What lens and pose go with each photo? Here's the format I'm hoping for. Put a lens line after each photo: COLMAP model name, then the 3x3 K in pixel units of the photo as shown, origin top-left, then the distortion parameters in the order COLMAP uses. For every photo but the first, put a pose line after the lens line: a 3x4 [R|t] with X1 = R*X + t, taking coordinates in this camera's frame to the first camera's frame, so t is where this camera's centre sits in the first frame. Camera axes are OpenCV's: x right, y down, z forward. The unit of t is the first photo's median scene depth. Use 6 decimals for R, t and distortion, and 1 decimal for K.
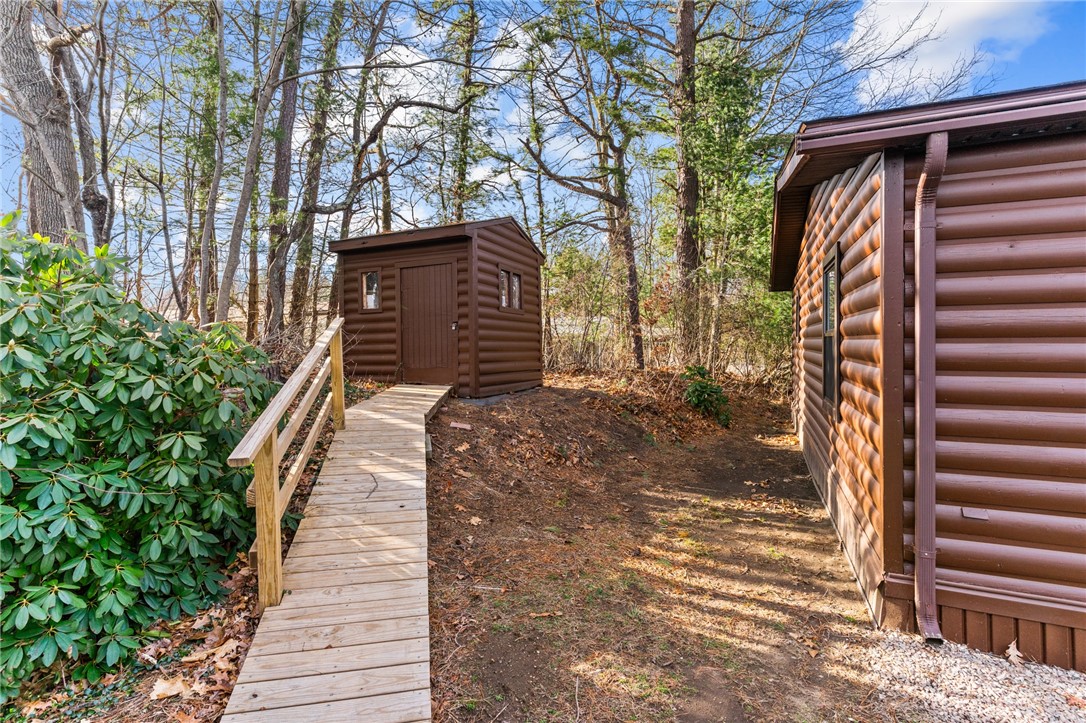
lens RADIAL K [[514.5, 0, 539.8], [0, 514.5, 339.7], [0, 0, 1]] dist [0.001605, 0.000289]
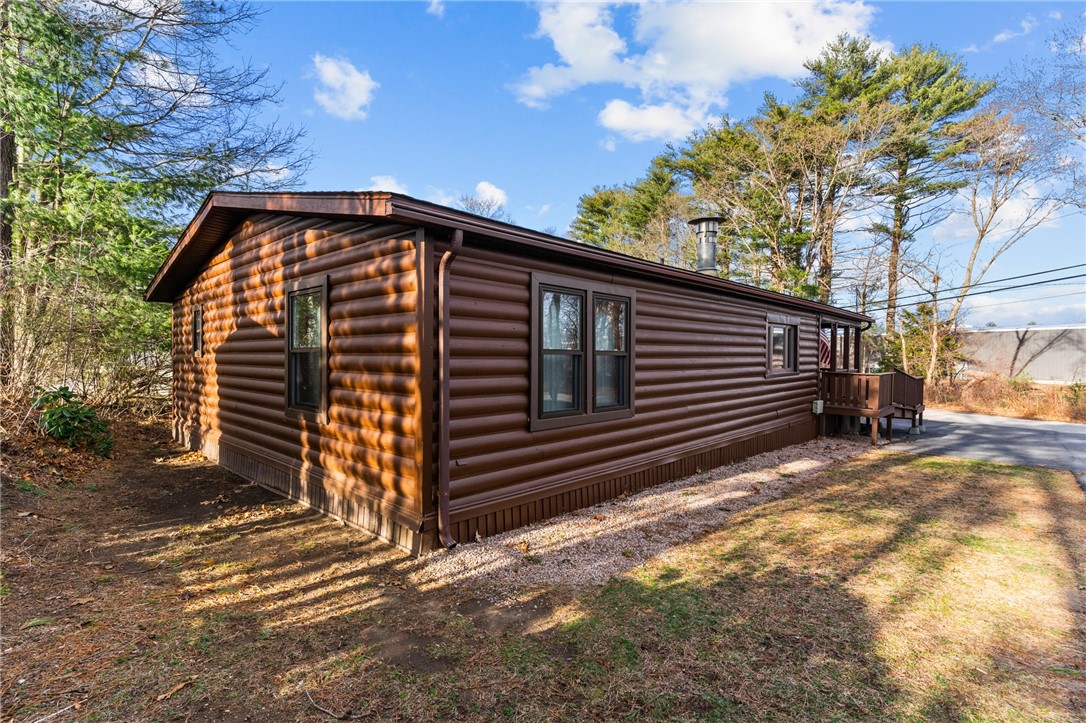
lens RADIAL K [[526.0, 0, 514.9], [0, 526.0, 349.5], [0, 0, 1]] dist [-0.001298, -0.000562]
pose [[0.366255, 0.020873, 0.930280, -0.540663], [-0.012257, 0.999770, -0.017606, 0.002322], [-0.930434, -0.004954, 0.366426, 0.180870]]
